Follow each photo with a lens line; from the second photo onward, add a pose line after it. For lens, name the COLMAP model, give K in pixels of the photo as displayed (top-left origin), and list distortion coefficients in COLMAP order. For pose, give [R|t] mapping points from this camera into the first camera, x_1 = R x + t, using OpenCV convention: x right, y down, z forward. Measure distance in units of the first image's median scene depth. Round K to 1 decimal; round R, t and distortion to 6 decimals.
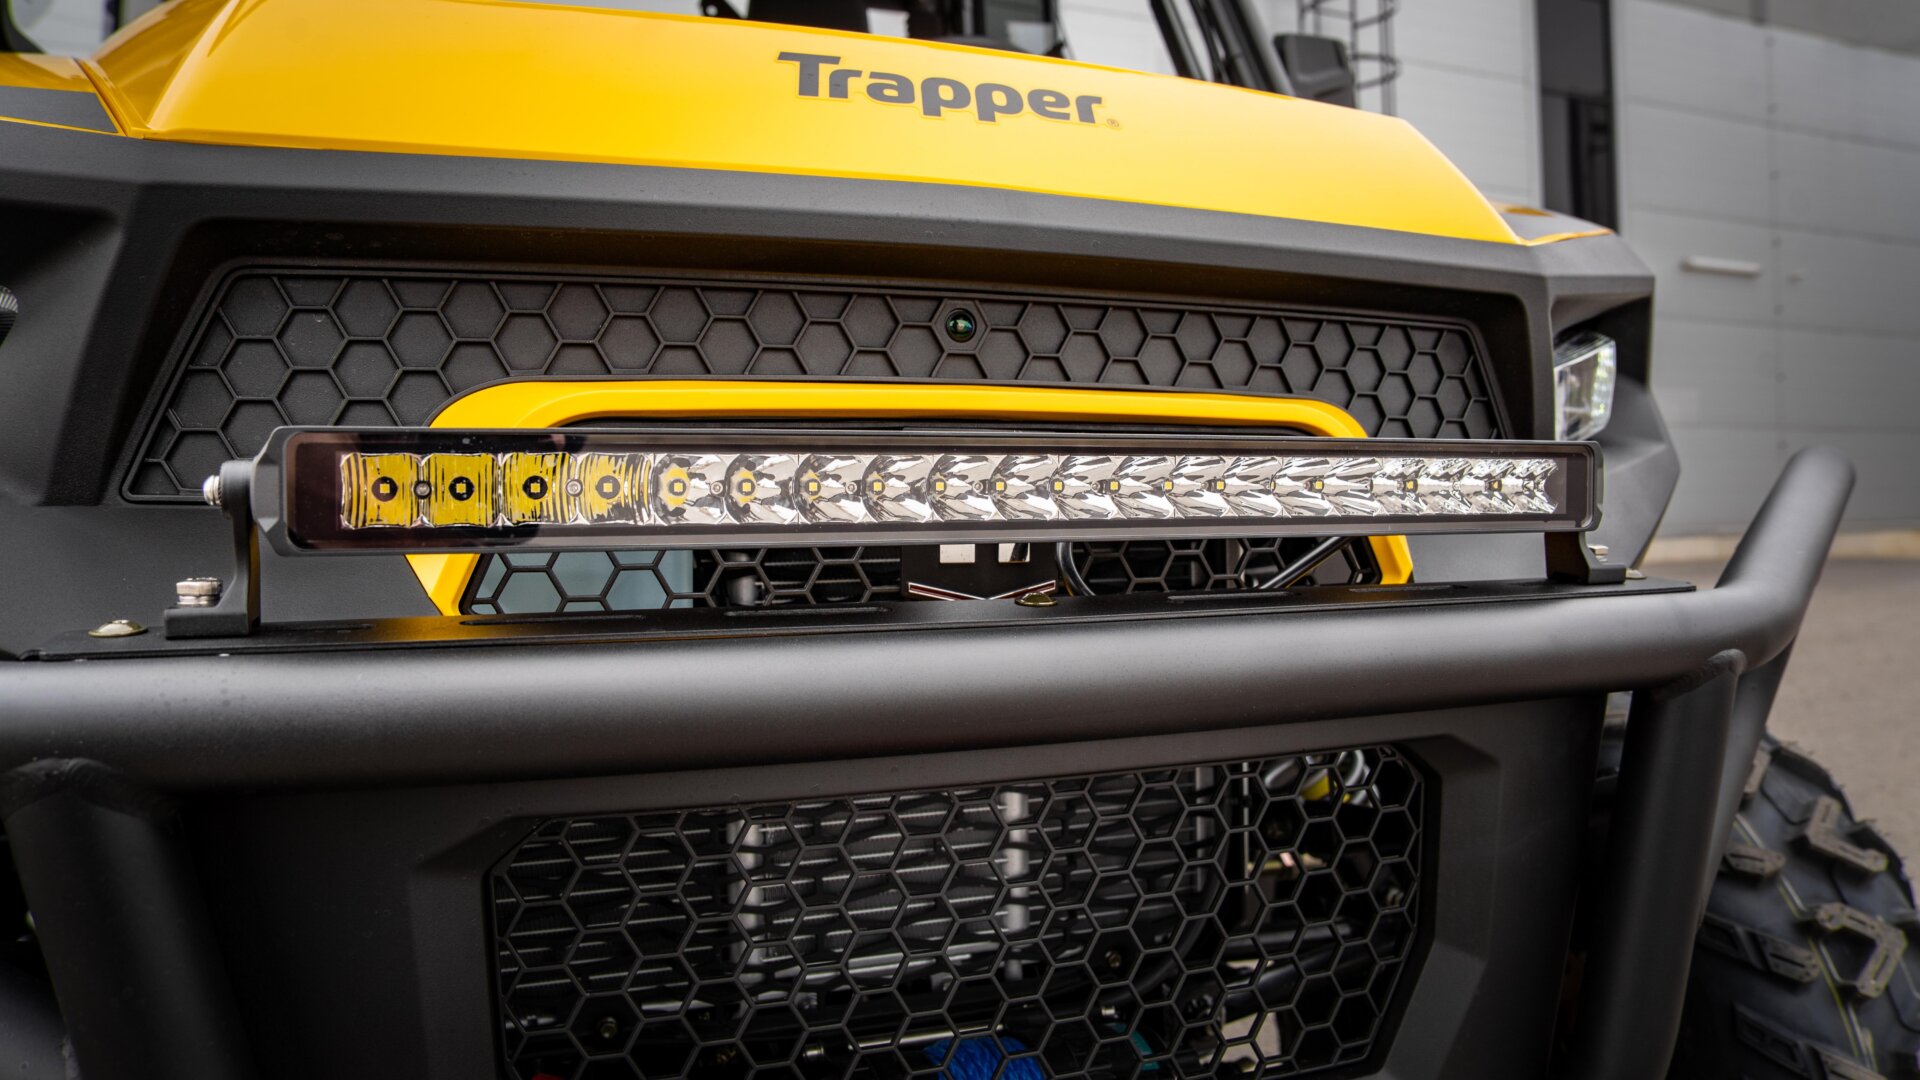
lens RADIAL K [[1330.3, 0, 943.9], [0, 1330.3, 522.2], [0, 0, 1]] dist [-0.112657, 0.061020]
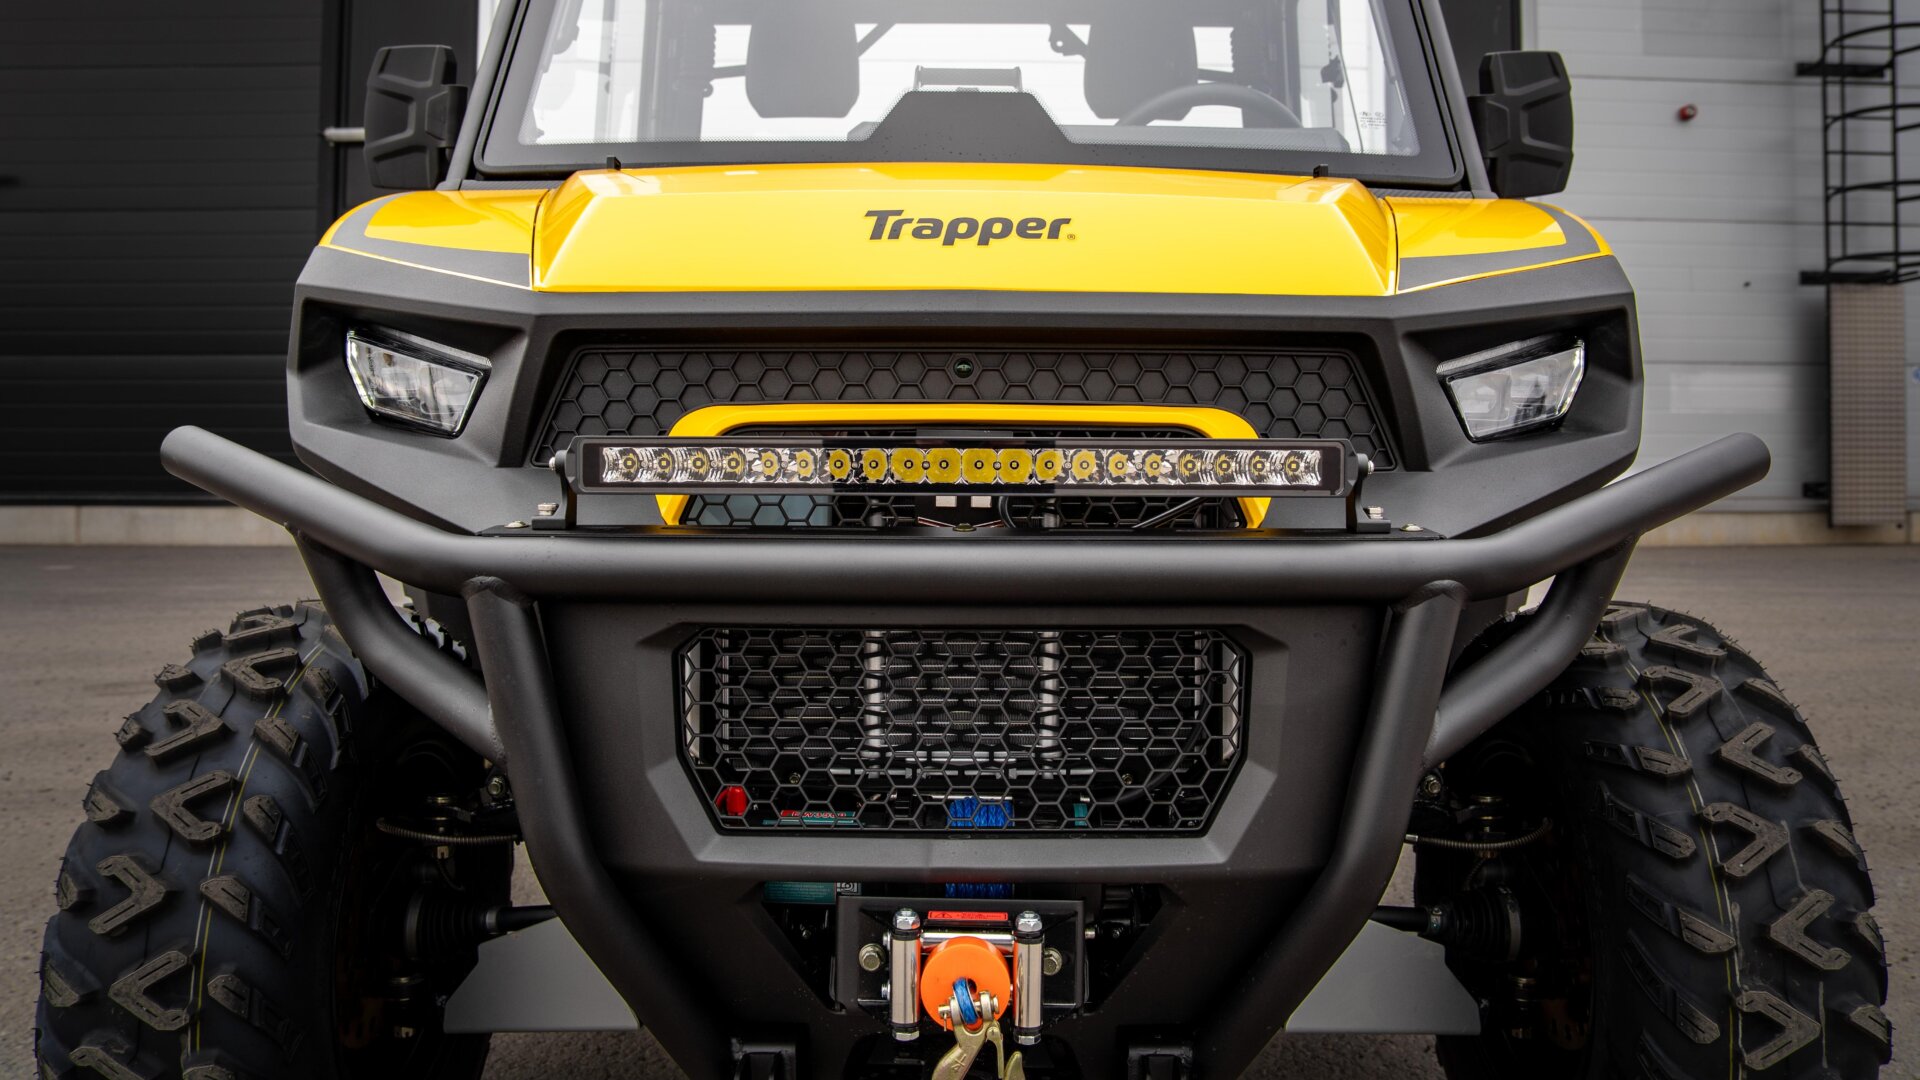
lens RADIAL K [[1344.6, 0, 957.4], [0, 1344.6, 468.1], [0, 0, 1]] dist [-0.119466, 0.066858]
pose [[0.936472, 0.016158, -0.350369, 0.613410], [-0.016490, 0.999862, 0.002037, -0.022748], [0.350354, 0.003869, 0.936609, -0.621048]]
